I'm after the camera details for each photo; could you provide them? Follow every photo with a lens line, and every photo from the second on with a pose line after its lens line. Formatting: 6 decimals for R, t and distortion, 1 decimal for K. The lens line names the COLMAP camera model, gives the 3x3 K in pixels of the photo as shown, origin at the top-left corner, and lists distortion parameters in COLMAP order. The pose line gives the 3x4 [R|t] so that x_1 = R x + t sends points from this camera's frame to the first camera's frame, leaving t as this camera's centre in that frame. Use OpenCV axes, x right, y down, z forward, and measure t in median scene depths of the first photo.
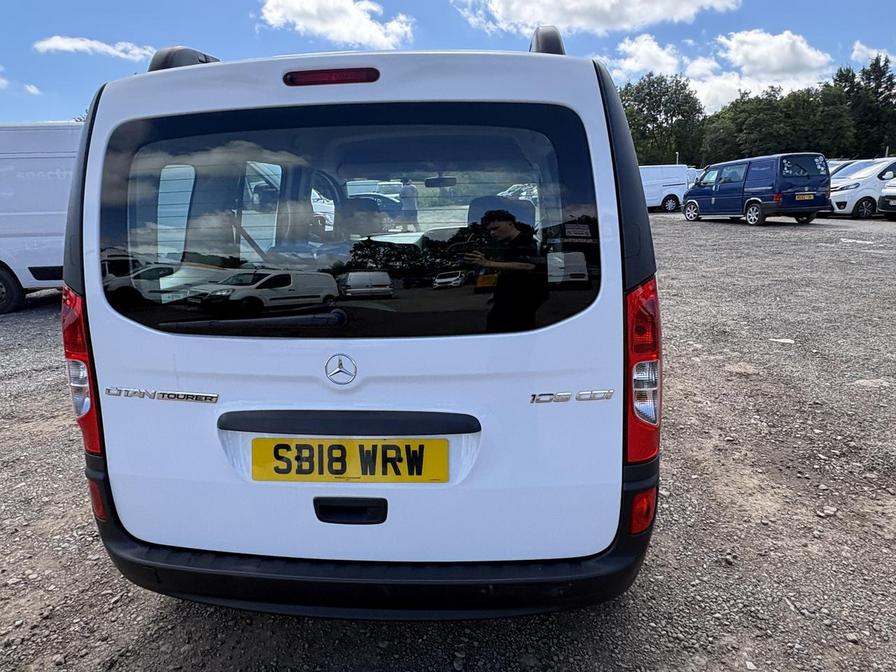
lens RADIAL K [[550.9, 0, 460.9], [0, 550.9, 339.7], [0, 0, 1]] dist [0.000639, -0.000271]
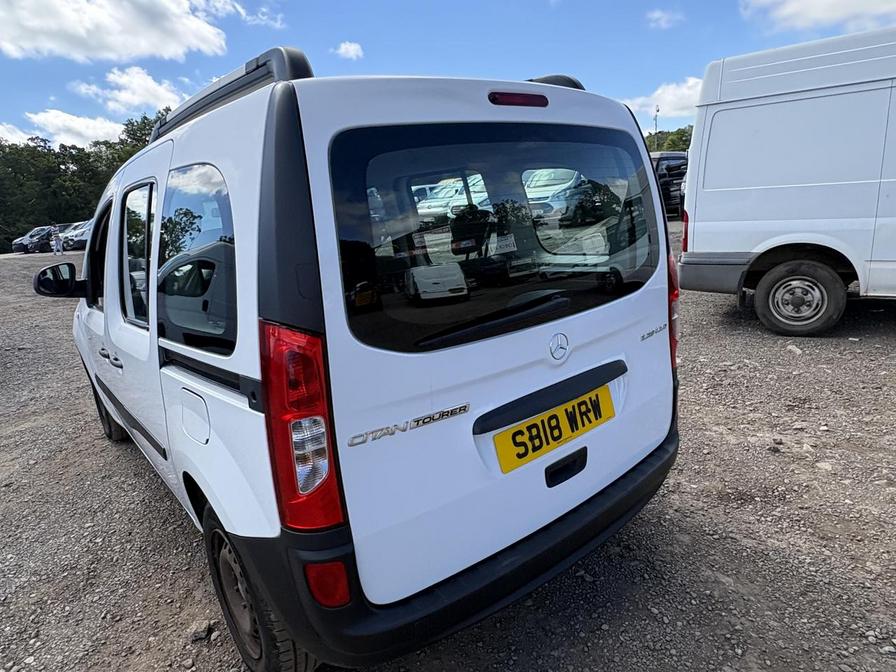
lens RADIAL K [[550.9, 0, 444.2], [0, 550.9, 341.5], [0, 0, 1]] dist [0.000639, -0.000271]
pose [[0.719955, -0.204041, 0.663349, -1.101039], [0.240470, 0.969938, 0.037356, -0.053989], [-0.651029, 0.132621, 0.747377, 0.265232]]
